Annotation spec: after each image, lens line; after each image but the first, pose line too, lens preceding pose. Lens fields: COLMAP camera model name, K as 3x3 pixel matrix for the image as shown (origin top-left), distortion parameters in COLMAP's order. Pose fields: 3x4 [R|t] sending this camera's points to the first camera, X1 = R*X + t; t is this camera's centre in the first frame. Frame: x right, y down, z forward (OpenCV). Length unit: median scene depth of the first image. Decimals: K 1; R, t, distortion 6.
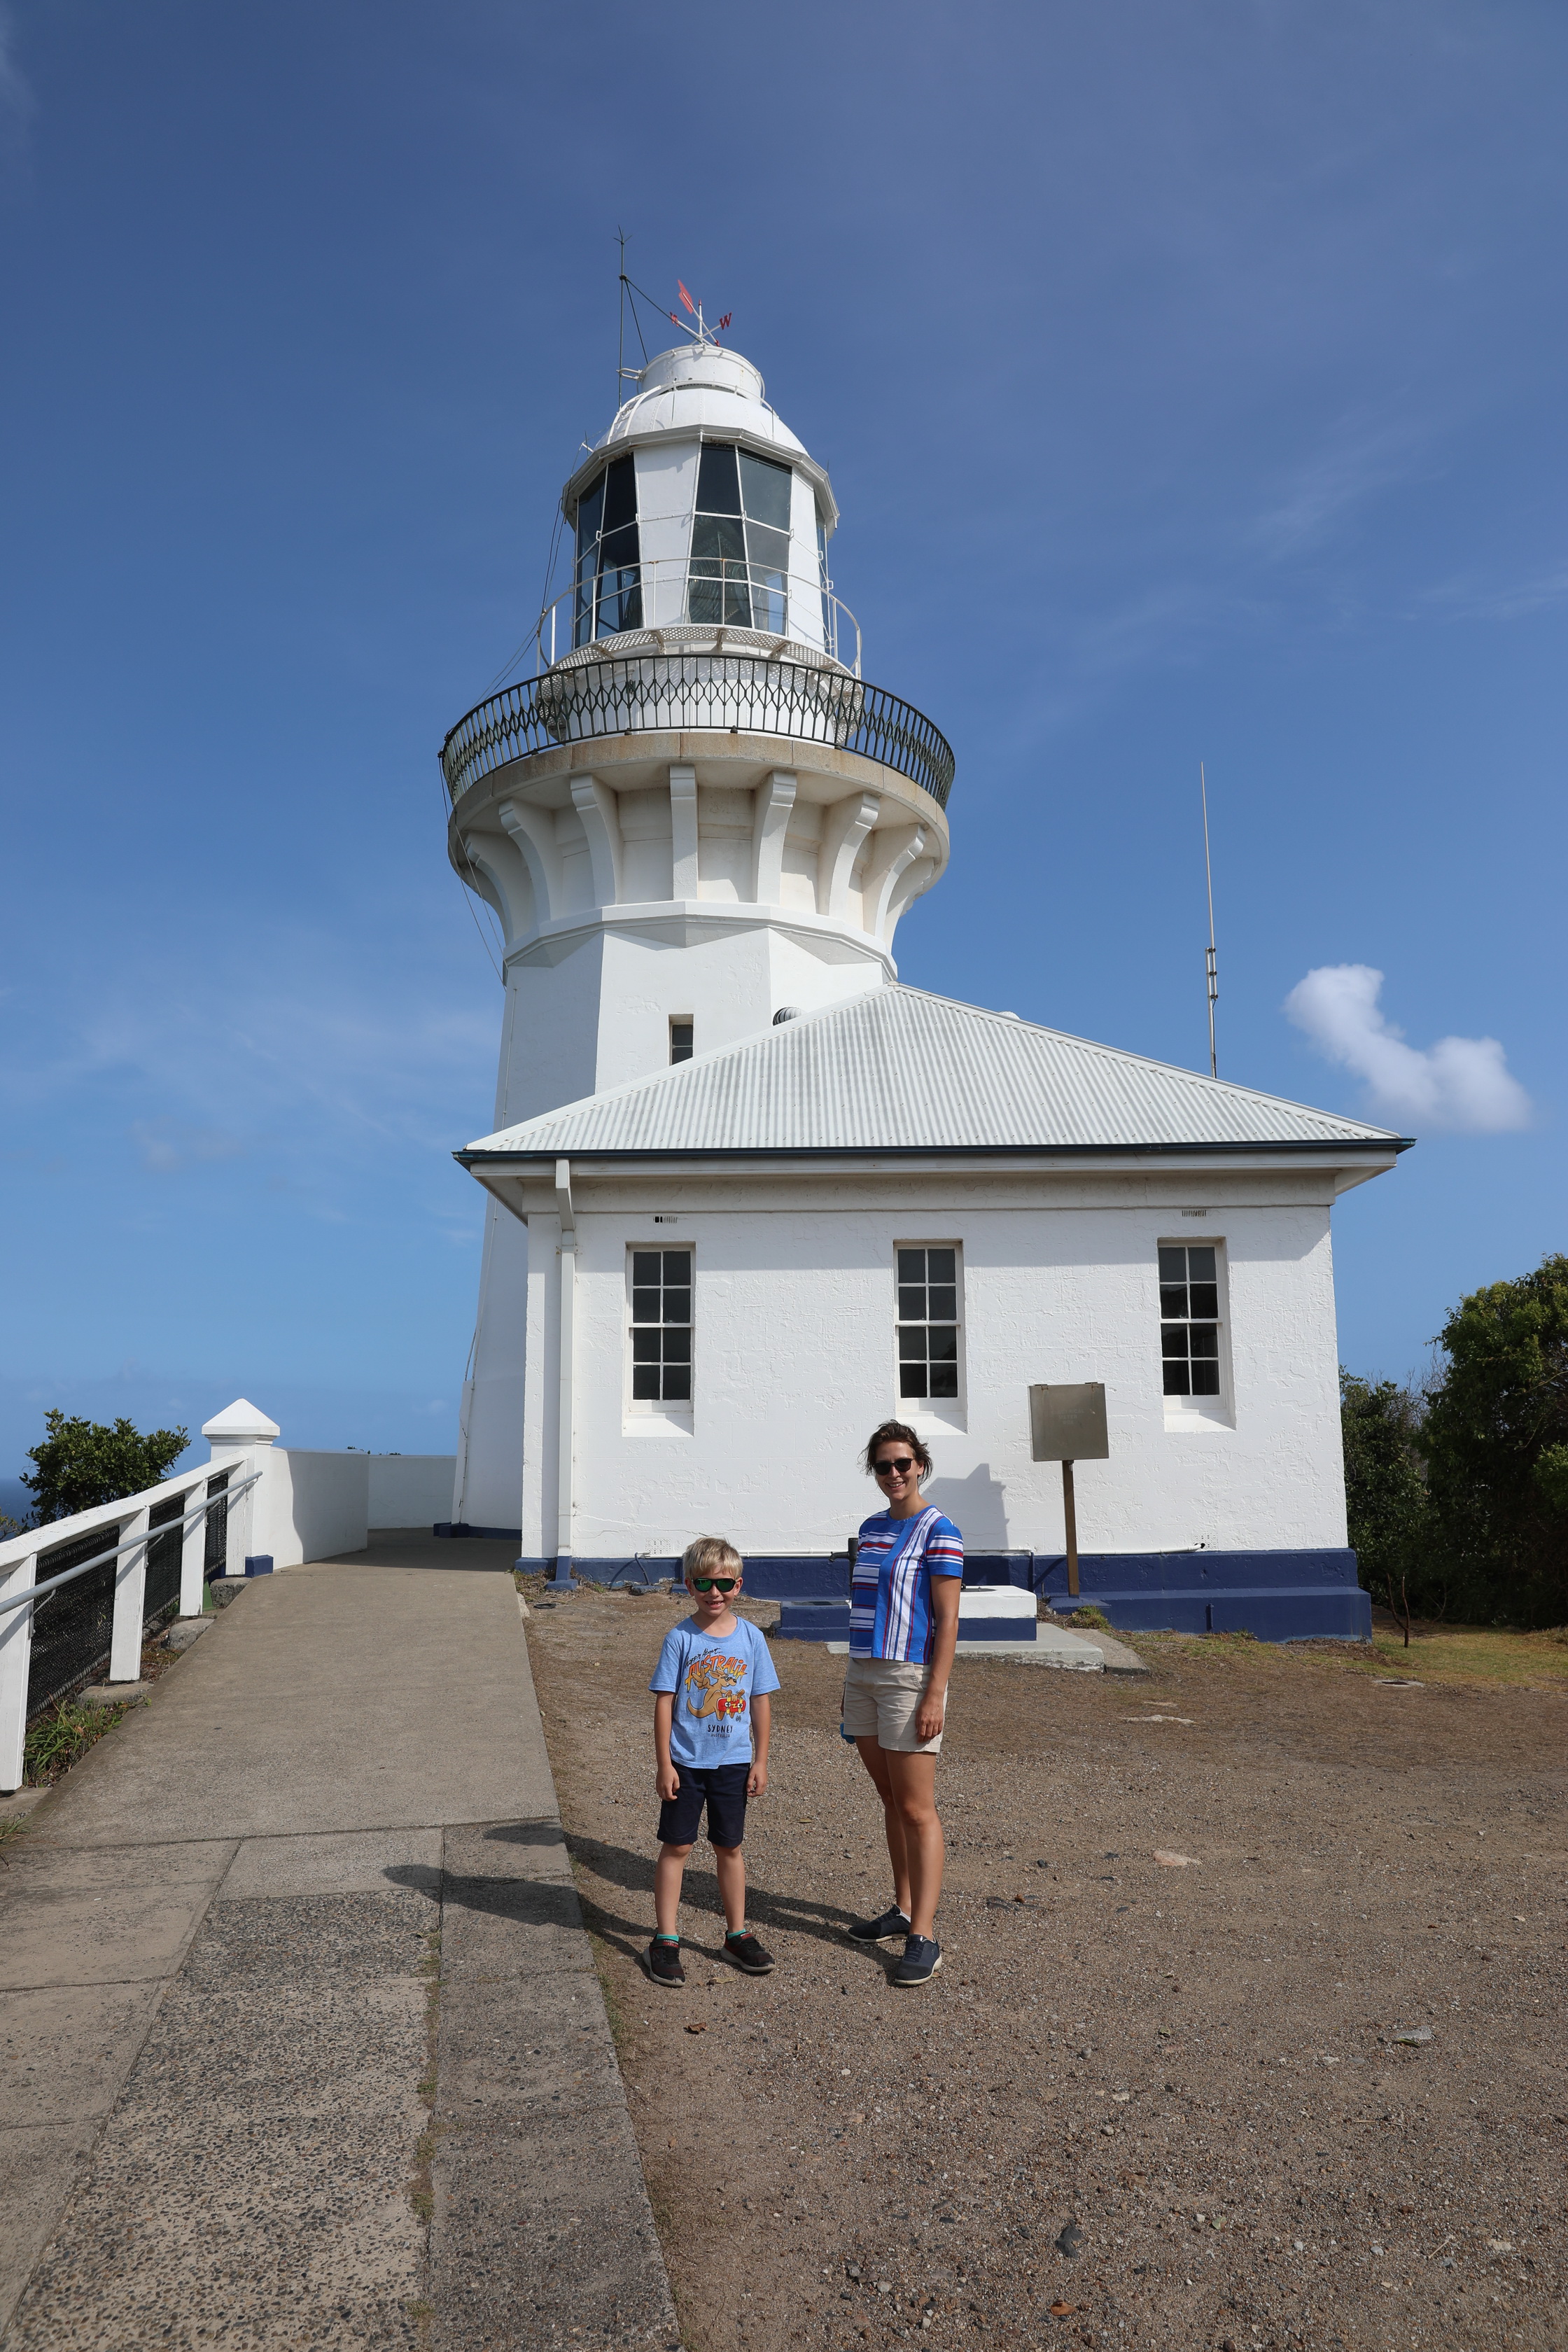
lens RADIAL K [[1596.9, 0, 787.5], [0, 1596.9, 1204.8], [0, 0, 1]] dist [-0.101665, 0.086546]
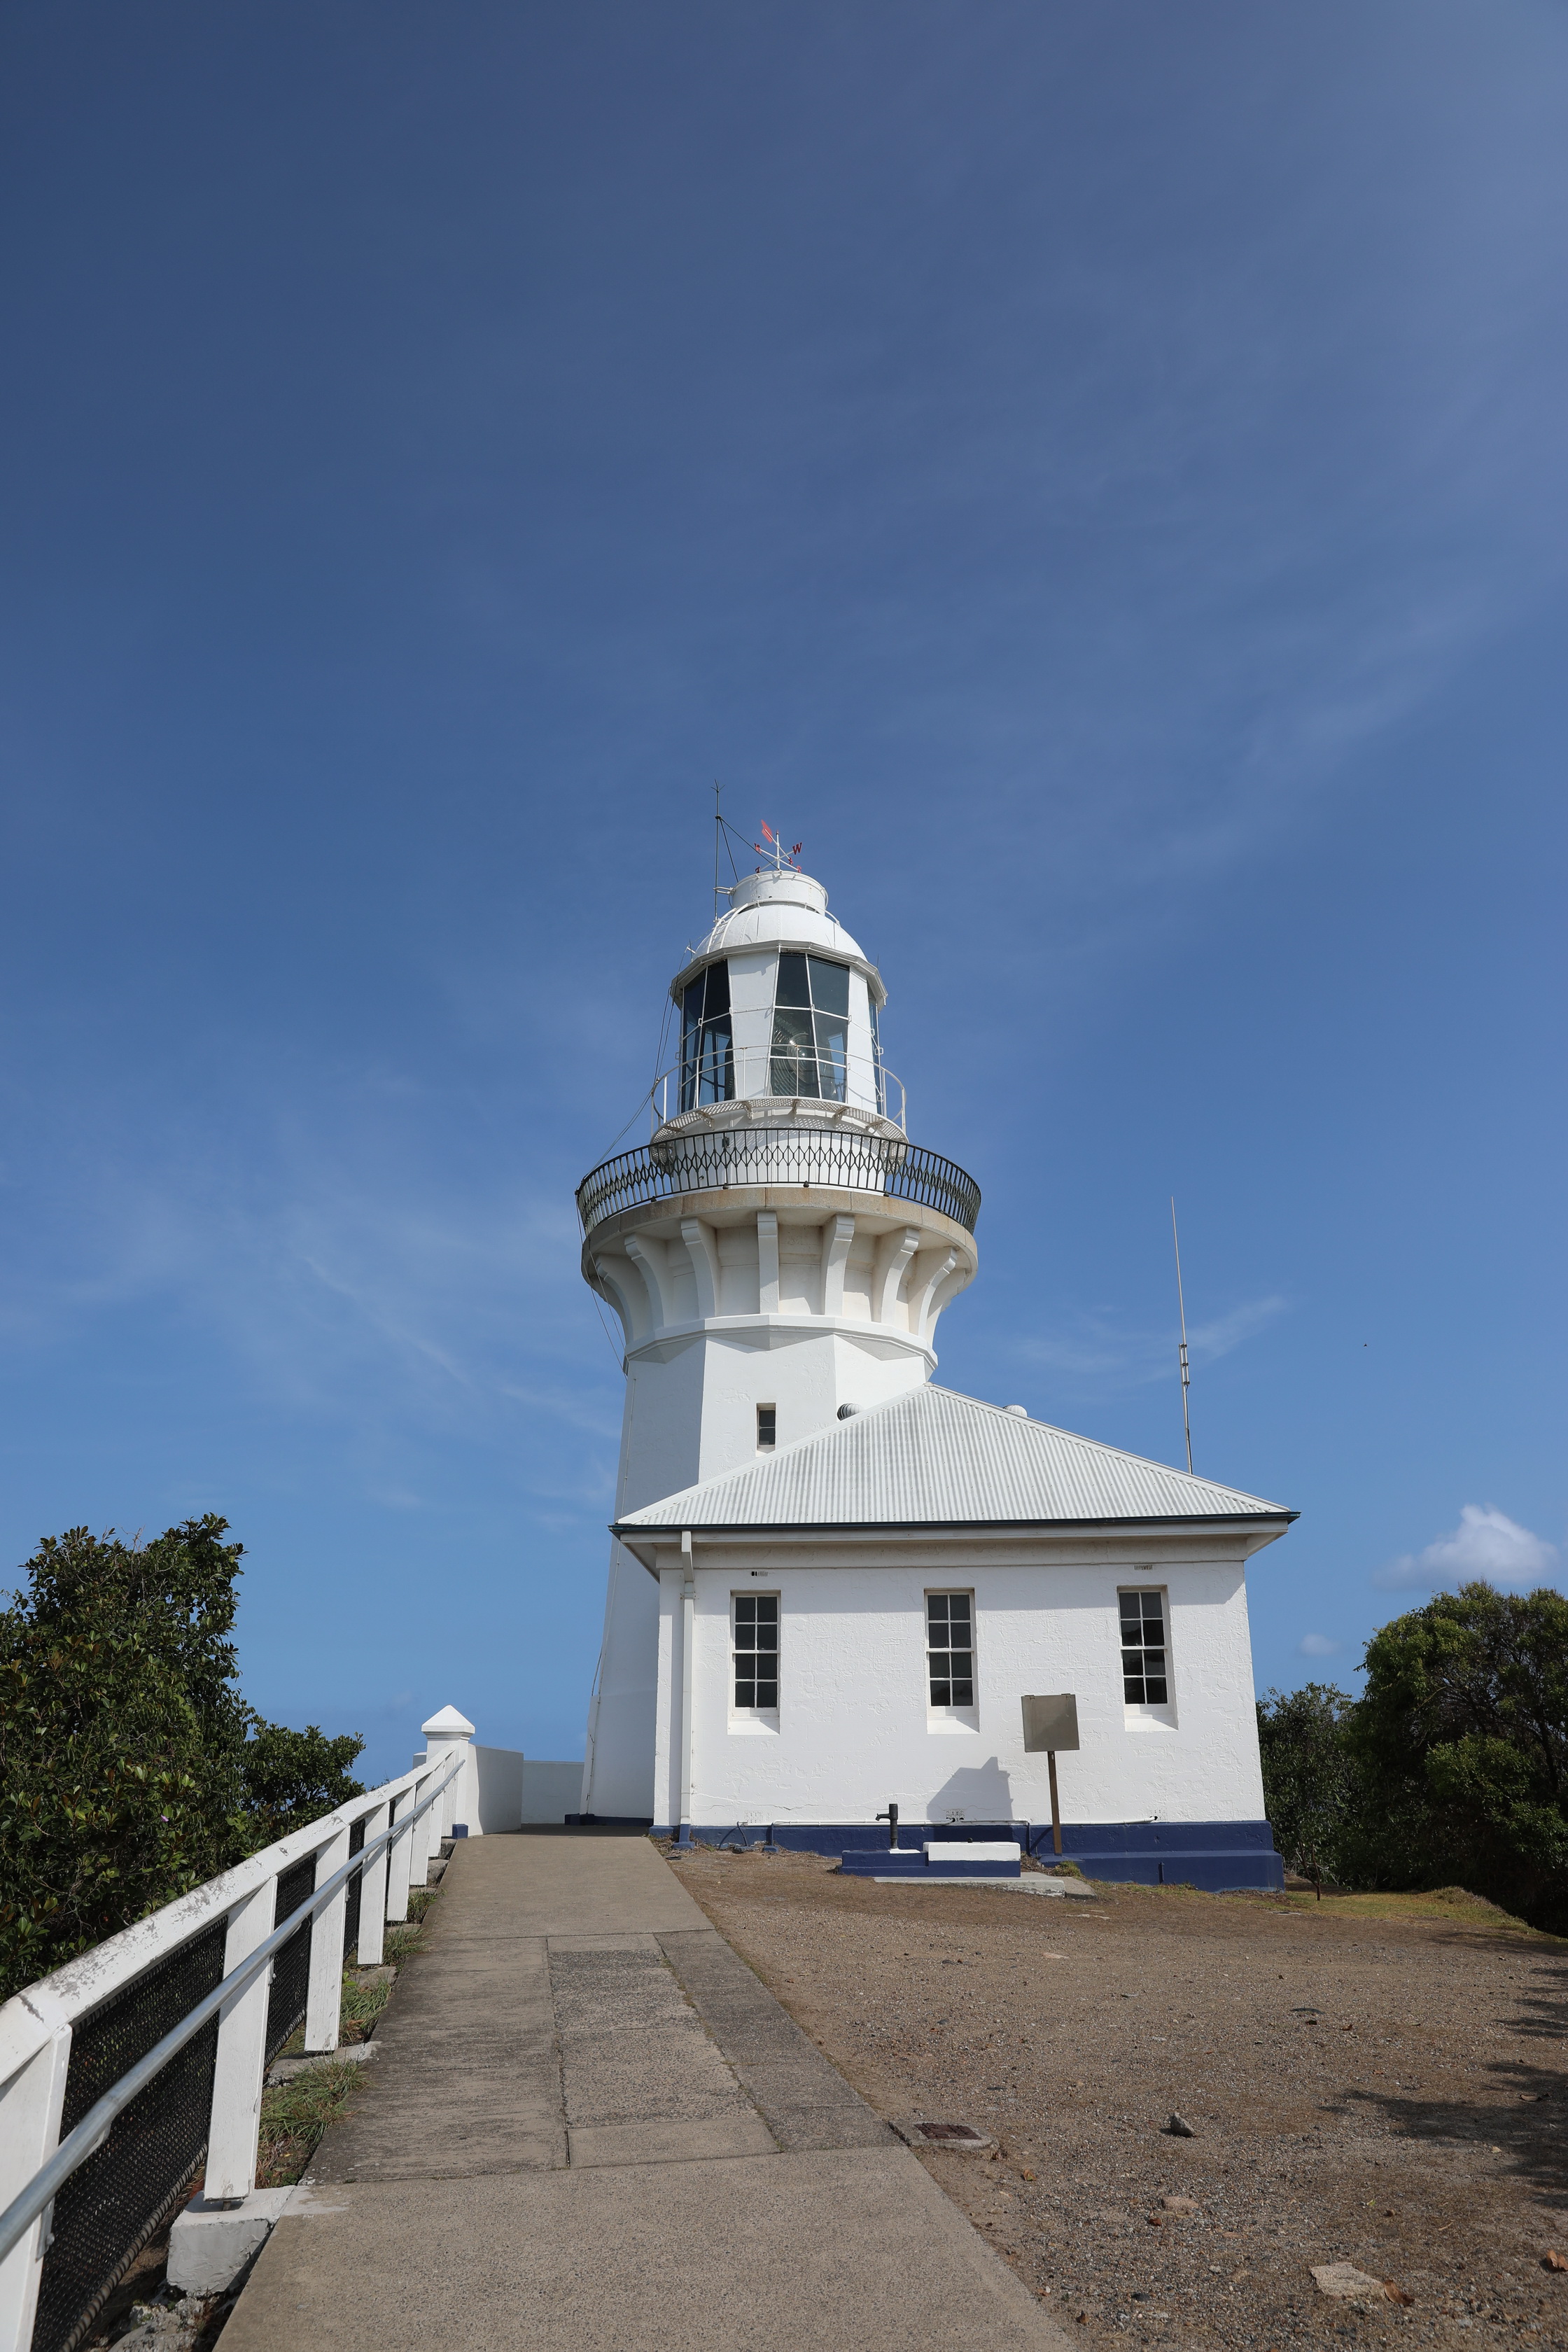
lens RADIAL K [[1596.9, 0, 787.5], [0, 1596.9, 1204.8], [0, 0, 1]] dist [-0.101665, 0.086546]
pose [[0.998989, -0.010338, -0.043745, 0.011901], [0.001559, 0.980575, -0.196139, -0.034548], [0.044923, 0.195873, 0.979600, -0.414999]]
